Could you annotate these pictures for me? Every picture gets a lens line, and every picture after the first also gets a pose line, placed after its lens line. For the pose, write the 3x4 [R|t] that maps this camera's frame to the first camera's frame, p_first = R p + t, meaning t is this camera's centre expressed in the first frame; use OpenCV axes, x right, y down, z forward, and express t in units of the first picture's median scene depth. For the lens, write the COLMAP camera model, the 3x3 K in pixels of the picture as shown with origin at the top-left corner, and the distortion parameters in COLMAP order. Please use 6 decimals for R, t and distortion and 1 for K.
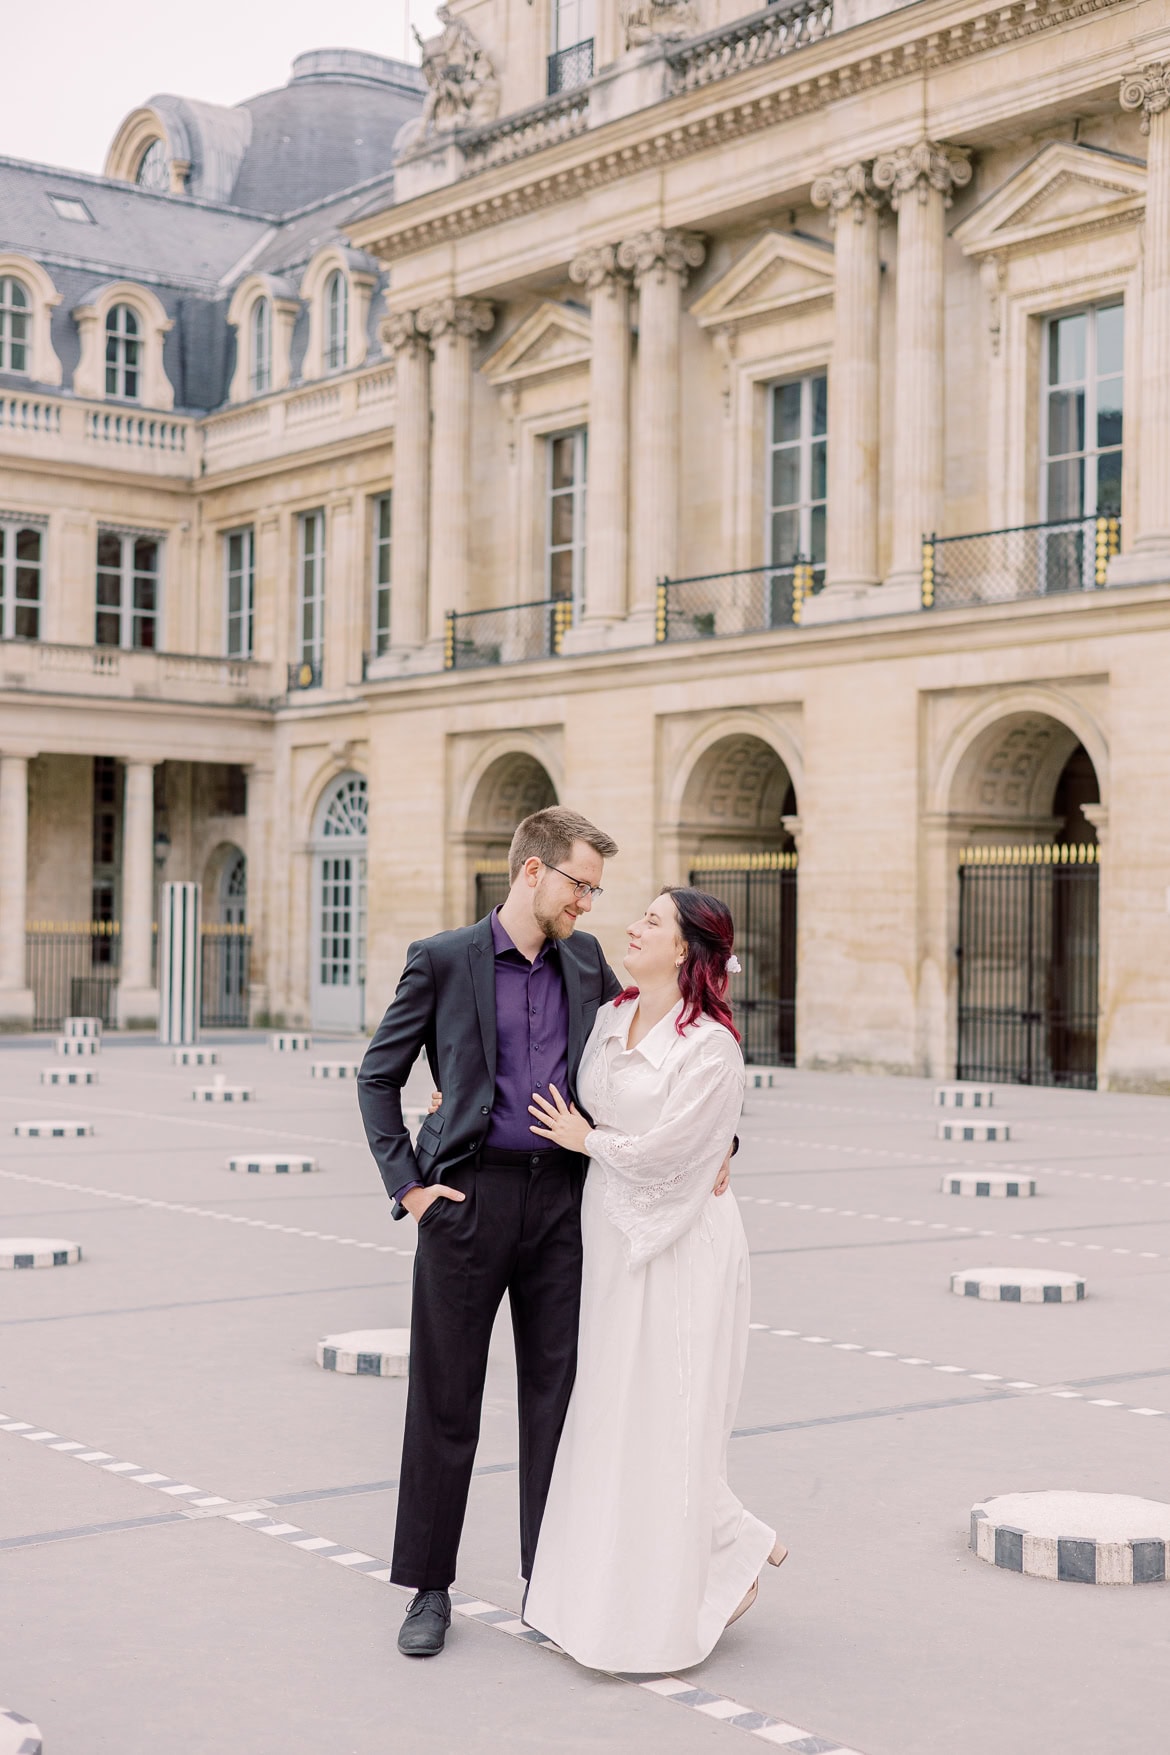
lens RADIAL K [[2566.0, 0, 585.0], [0, 2566.0, 877.5], [0, 0, 1]] dist [0.018929, 0.054172]
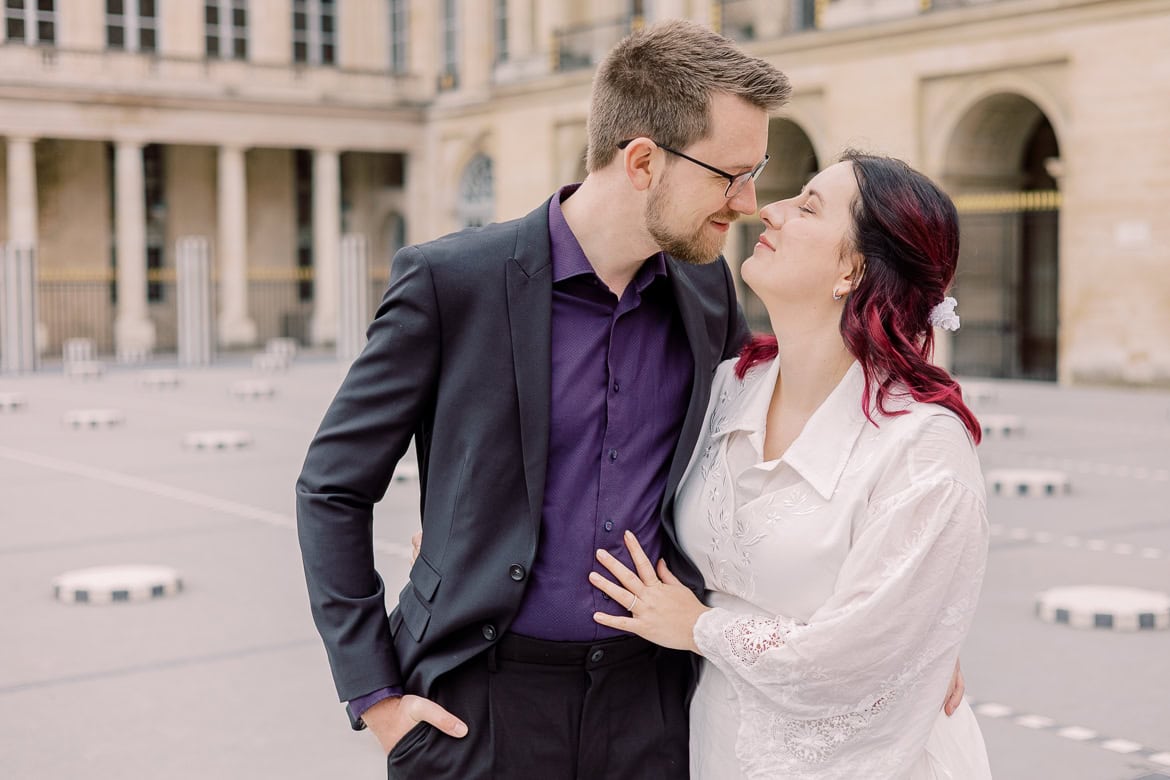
lens RADIAL K [[1777.7, 0, 612.4], [0, 1777.7, 389.6], [0, 0, 1]] dist [0.000270, 0.085884]
pose [[0.999478, -0.017122, -0.027400, -0.000798], [0.019437, 0.996055, 0.086581, 0.003411], [0.025810, -0.087069, 0.995868, 0.101790]]
